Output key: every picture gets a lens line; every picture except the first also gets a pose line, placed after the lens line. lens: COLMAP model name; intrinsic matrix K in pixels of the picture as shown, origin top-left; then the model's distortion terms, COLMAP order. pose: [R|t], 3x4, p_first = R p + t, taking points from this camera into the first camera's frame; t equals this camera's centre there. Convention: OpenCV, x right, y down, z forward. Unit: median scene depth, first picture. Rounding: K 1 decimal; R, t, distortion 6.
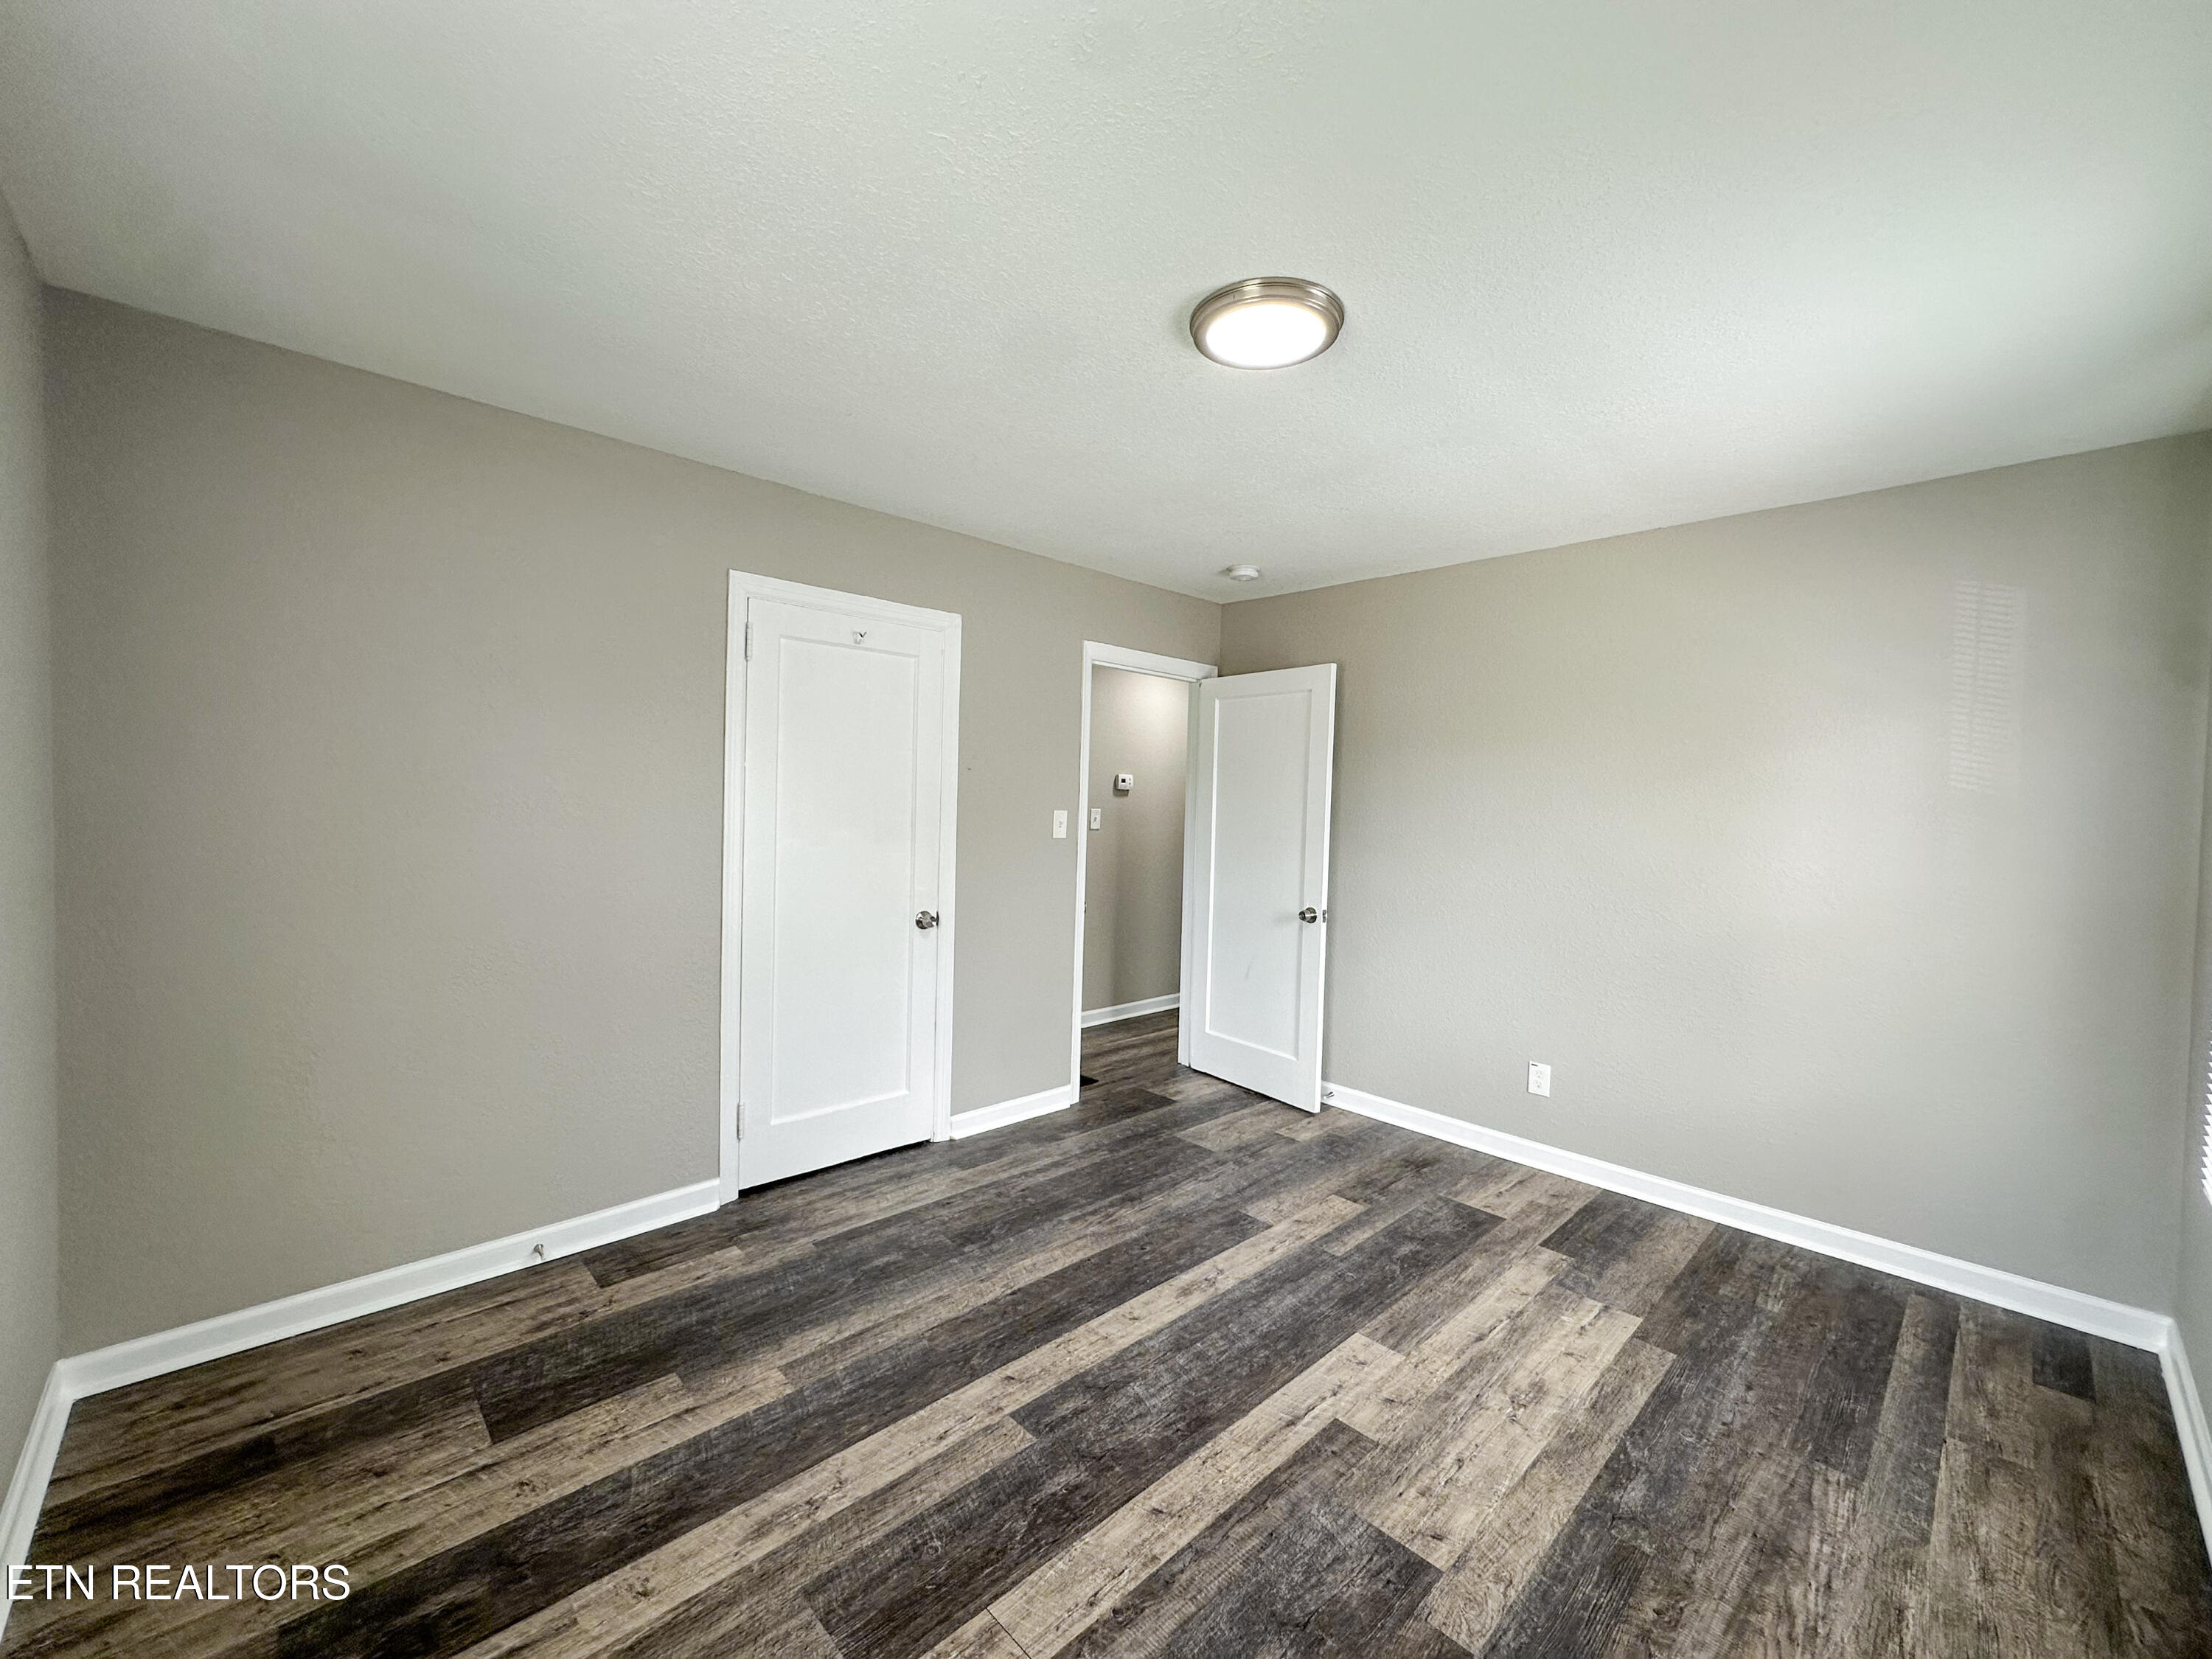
lens RADIAL K [[898.7, 0, 1117.0], [0, 898.7, 828.7], [0, 0, 1]] dist [-0.004251, 0.000587]
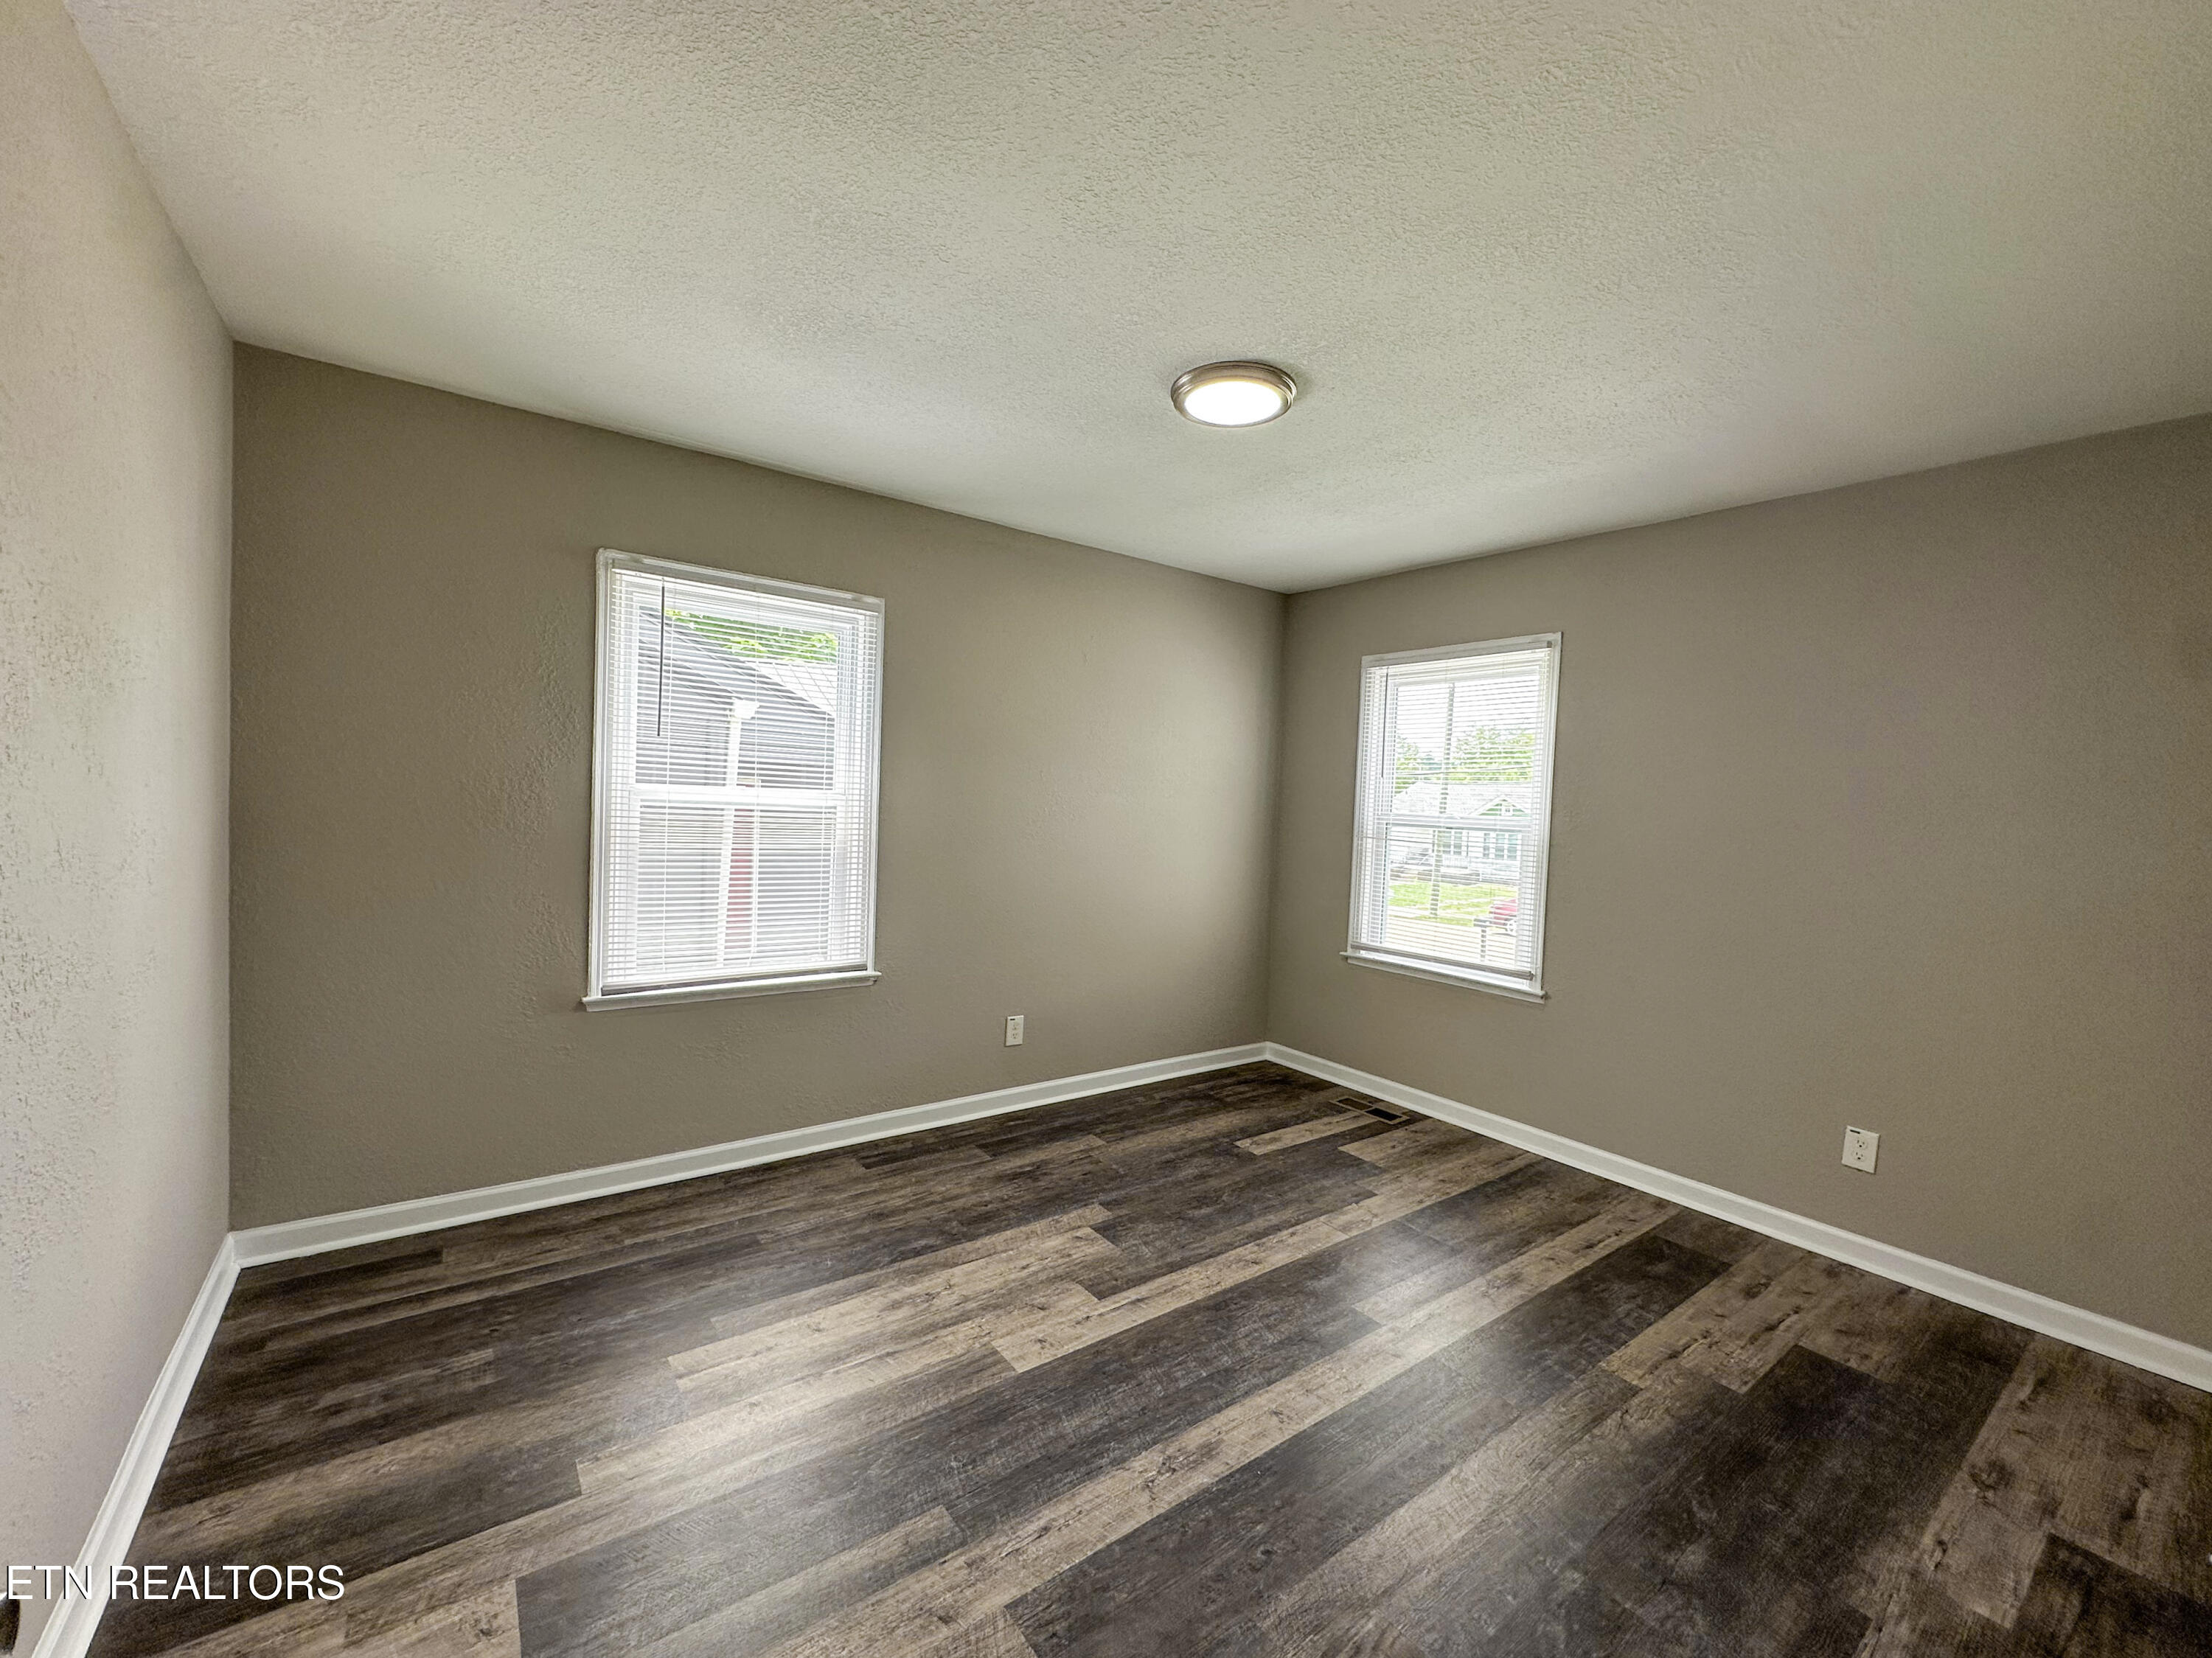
lens RADIAL K [[898.7, 0, 1117.0], [0, 898.7, 828.2], [0, 0, 1]] dist [-0.004251, 0.000587]
pose [[-0.989252, -0.071962, 0.127284, 0.111389], [-0.063840, 0.995723, 0.066782, -0.039687], [-0.131546, 0.057939, -0.989615, 2.044697]]
